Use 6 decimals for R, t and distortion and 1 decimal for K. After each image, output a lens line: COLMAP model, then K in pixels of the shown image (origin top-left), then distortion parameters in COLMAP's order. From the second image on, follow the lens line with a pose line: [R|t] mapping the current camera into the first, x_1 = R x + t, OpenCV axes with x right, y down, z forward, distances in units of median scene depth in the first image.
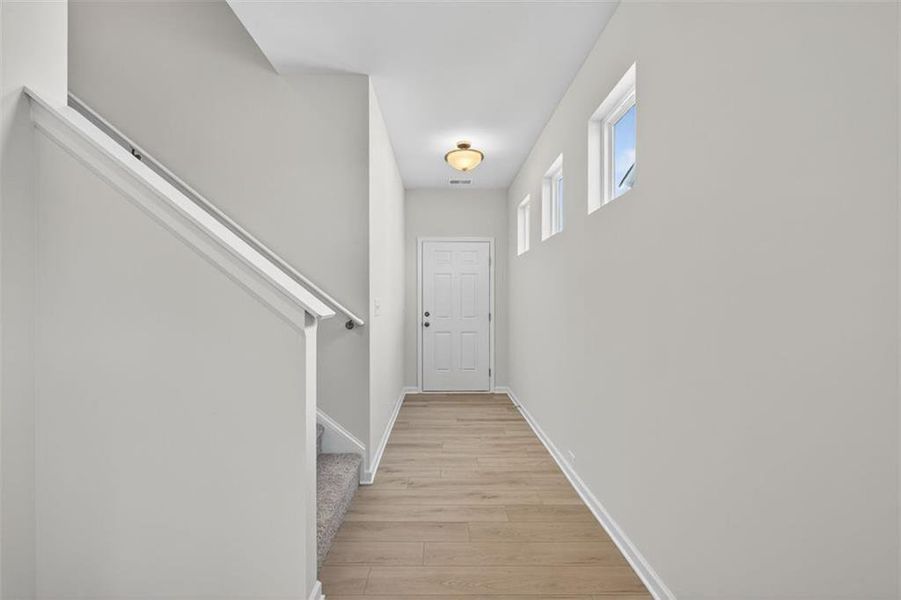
lens RADIAL K [[390.0, 0, 451.9], [0, 390.0, 312.3], [0, 0, 1]] dist [0.000535, -0.000193]
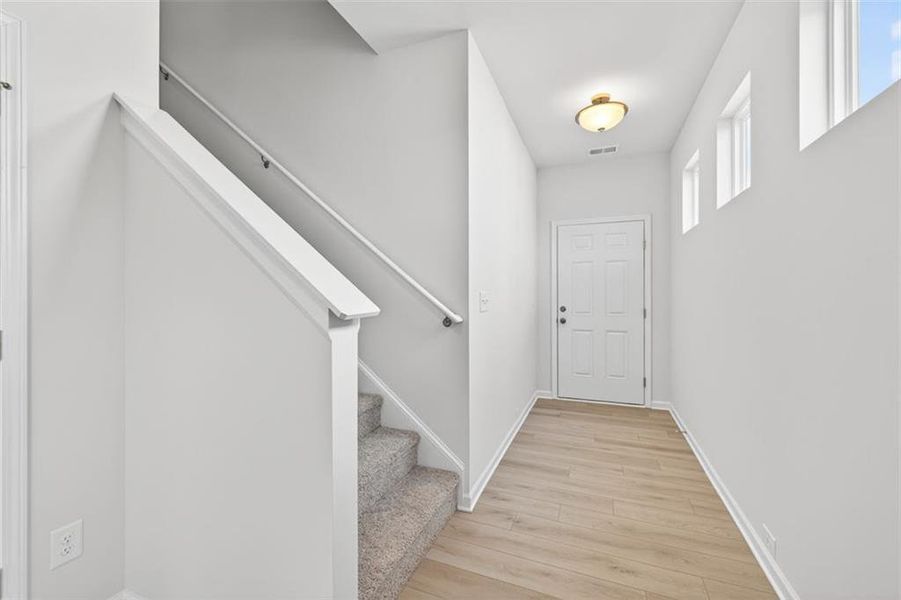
lens RADIAL K [[377.3, 0, 452.1], [0, 377.3, 299.4], [0, 0, 1]] dist [0.002277, -0.000475]
pose [[0.916532, 0.000489, -0.399961, 0.066777], [-0.006424, 0.999888, -0.013497, -0.005005], [0.399910, 0.014940, 0.916433, 0.186085]]
